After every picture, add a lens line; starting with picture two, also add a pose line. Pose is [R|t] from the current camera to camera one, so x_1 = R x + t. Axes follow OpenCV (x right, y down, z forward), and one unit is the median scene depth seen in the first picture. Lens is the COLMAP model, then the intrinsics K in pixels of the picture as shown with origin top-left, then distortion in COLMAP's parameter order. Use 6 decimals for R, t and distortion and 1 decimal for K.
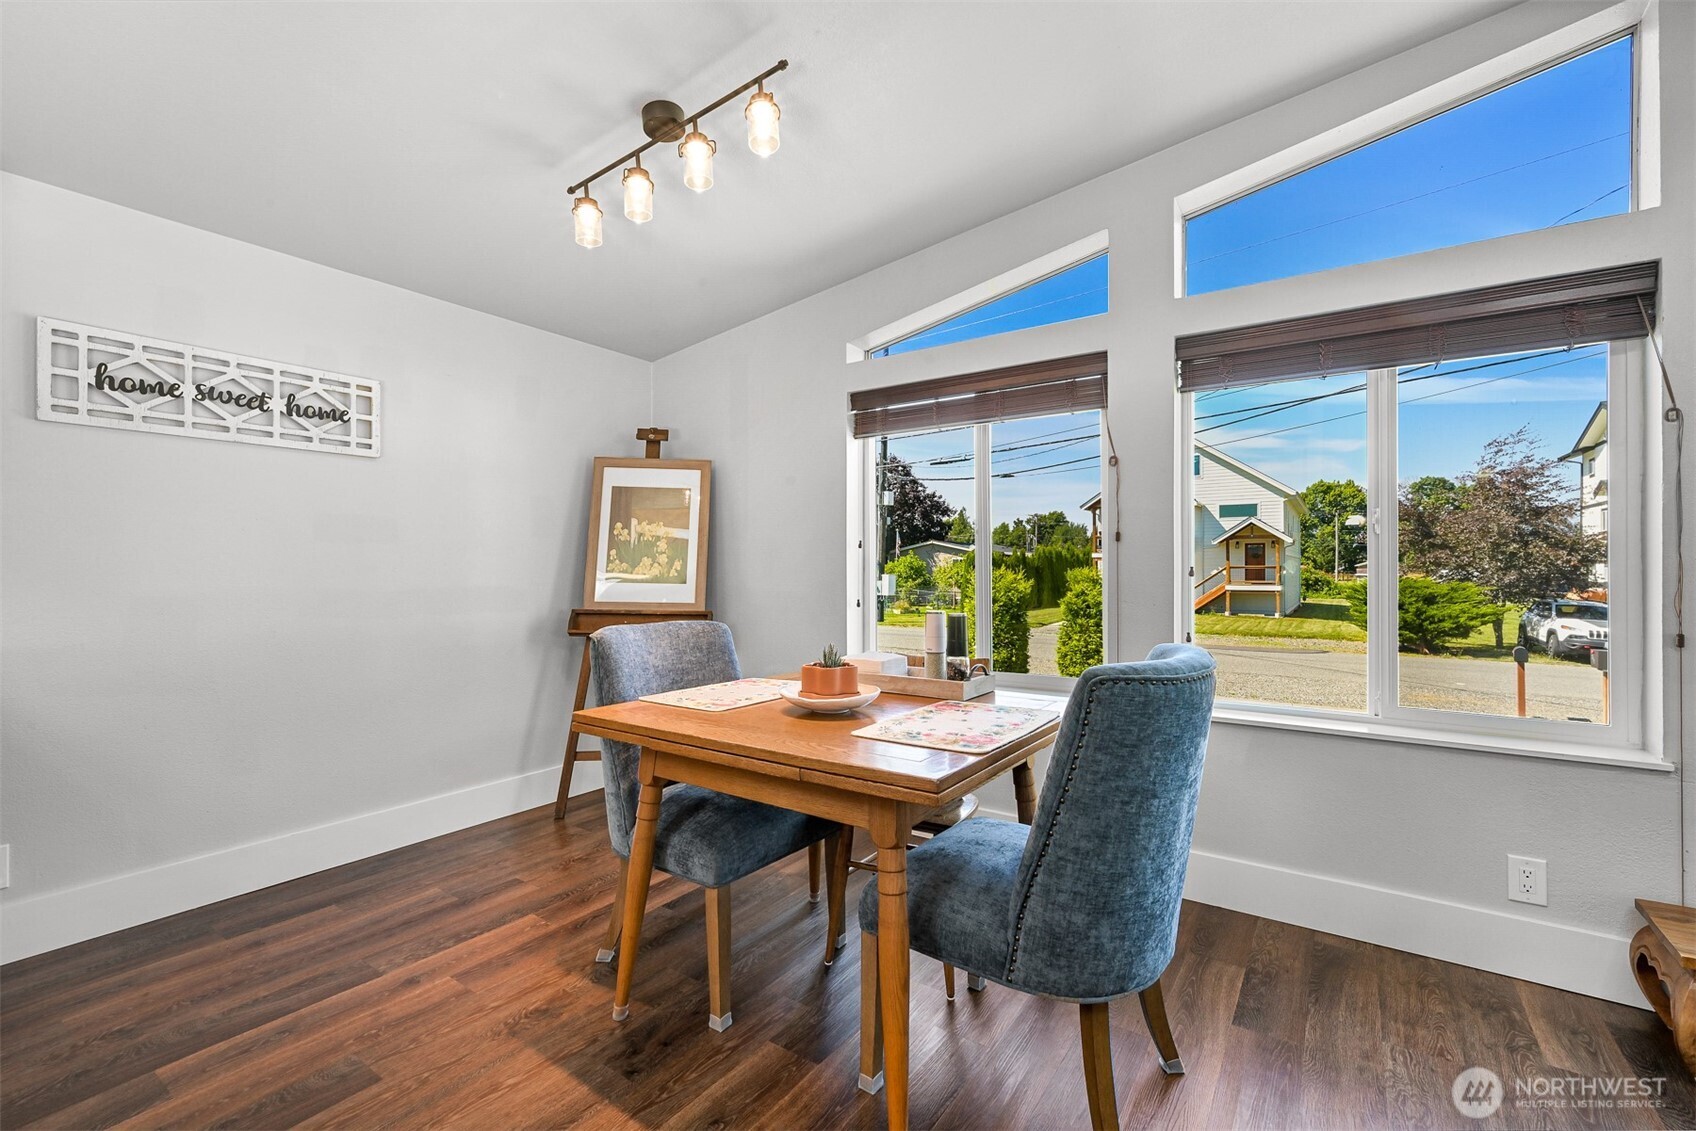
lens RADIAL K [[737.5, 0, 853.2], [0, 737.5, 563.7], [0, 0, 1]] dist [0.004885, 0.000293]
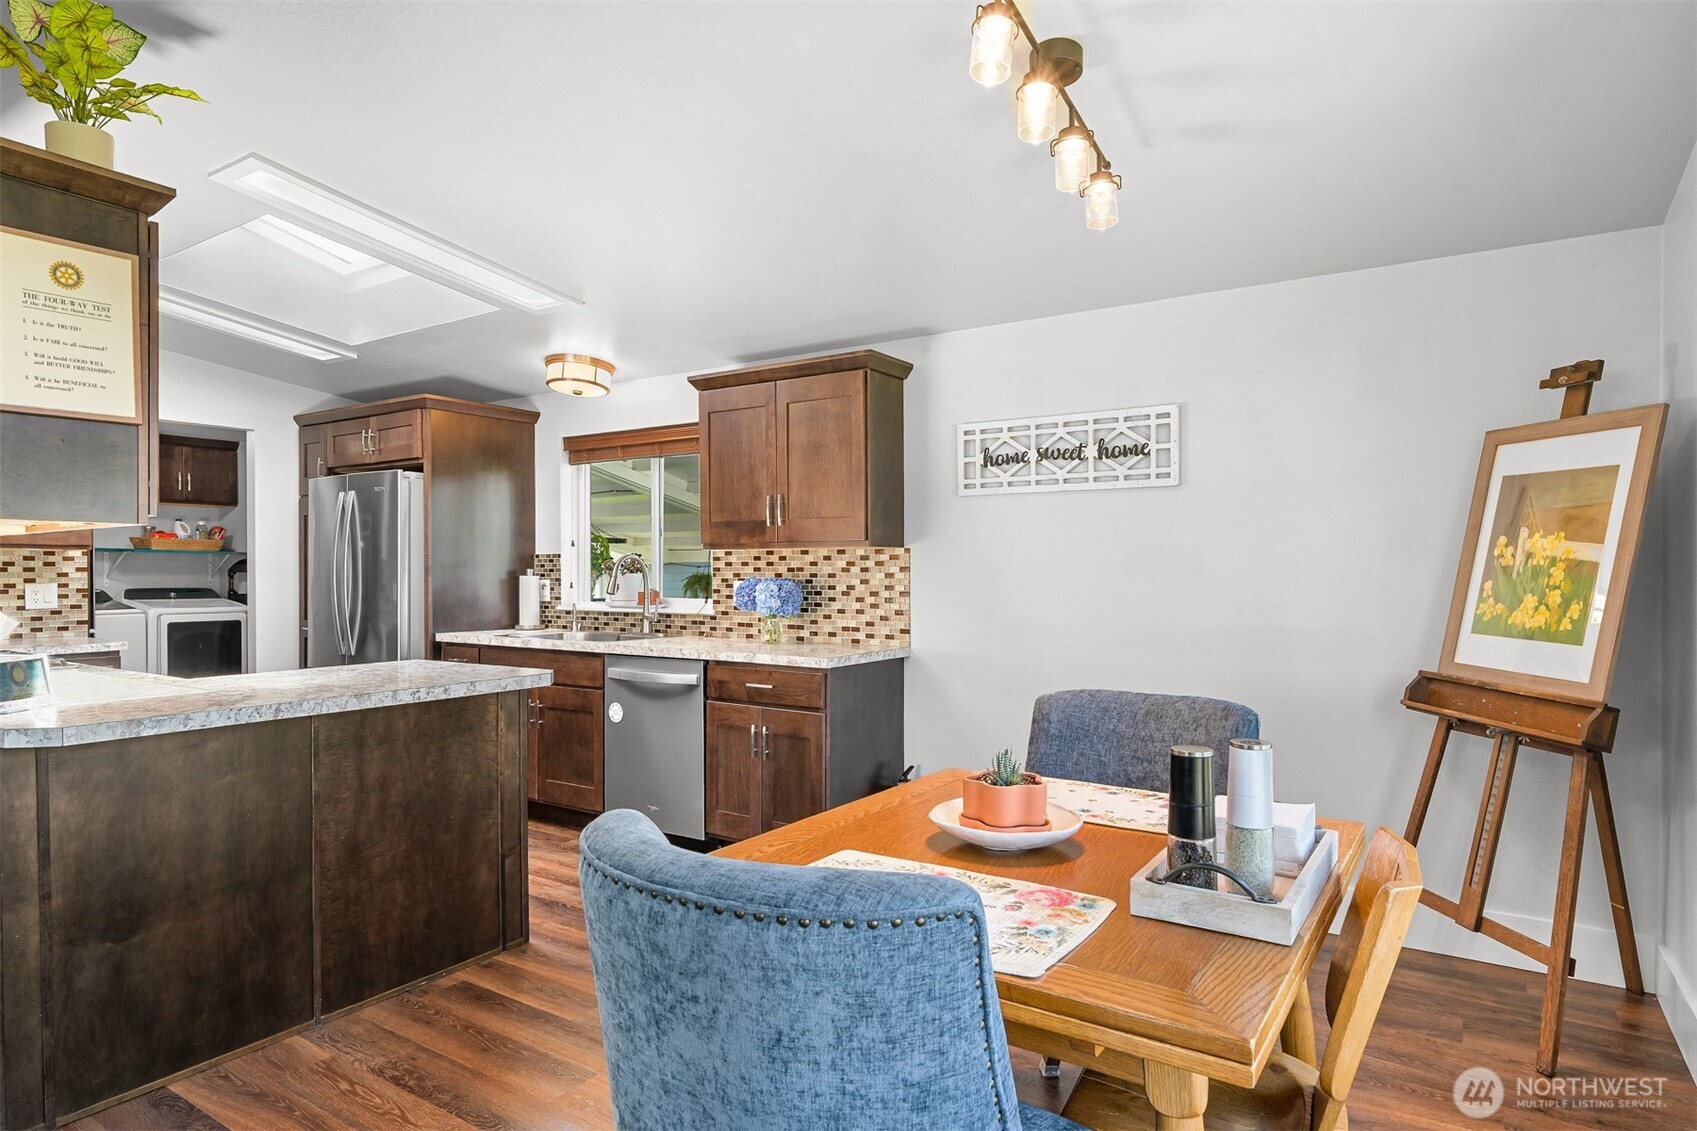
lens RADIAL K [[947.6, 0, 860.4], [0, 947.6, 574.1], [0, 0, 1]] dist [0.004871, -0.001431]
pose [[0.028754, 0.006824, -0.999563, 0.448896], [0.007186, 0.999949, 0.007034, -0.033867], [0.999561, -0.007385, 0.028703, 0.453365]]
